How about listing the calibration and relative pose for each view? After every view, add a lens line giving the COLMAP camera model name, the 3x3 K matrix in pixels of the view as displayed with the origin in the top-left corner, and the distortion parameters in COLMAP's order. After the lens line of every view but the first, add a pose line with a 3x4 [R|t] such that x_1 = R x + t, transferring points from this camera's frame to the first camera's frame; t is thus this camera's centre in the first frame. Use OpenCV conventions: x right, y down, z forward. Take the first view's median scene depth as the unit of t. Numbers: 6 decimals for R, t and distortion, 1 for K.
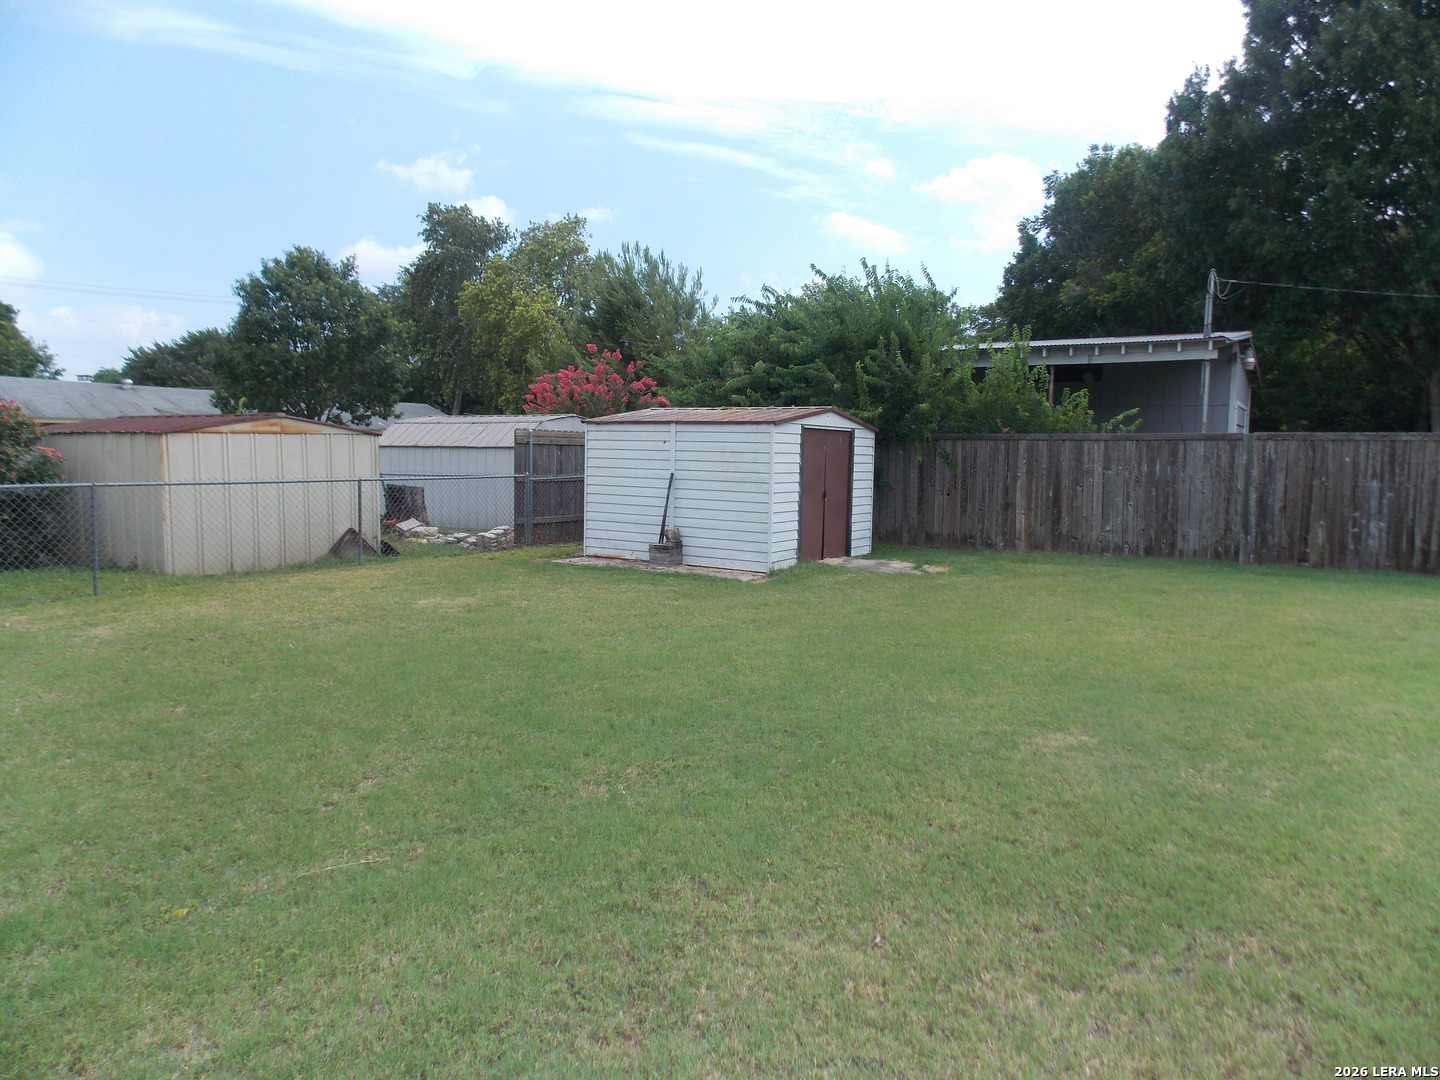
lens RADIAL K [[960.7, 0, 719.8], [0, 960.7, 532.7], [0, 0, 1]] dist [0.011560, -0.004862]
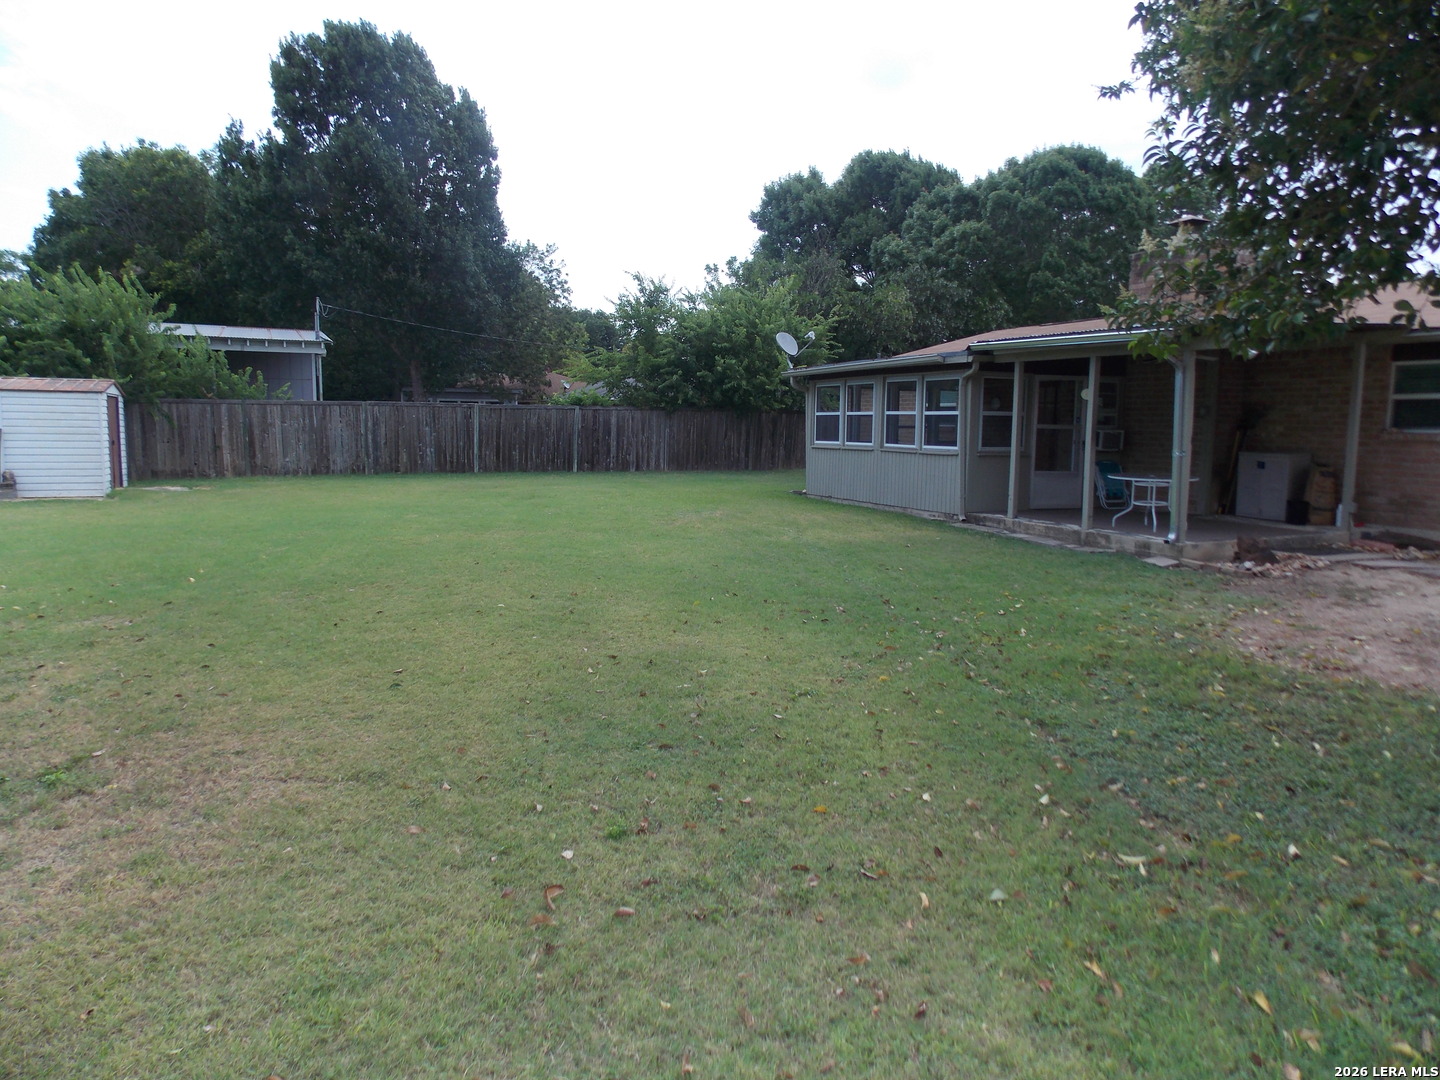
lens RADIAL K [[960.7, 0, 719.8], [0, 960.7, 532.7], [0, 0, 1]] dist [0.011560, -0.004862]
pose [[0.527379, -0.105894, 0.843005, -0.584209], [0.067499, 0.994288, 0.082670, 0.032548], [-0.846945, 0.013304, 0.531515, -0.465091]]
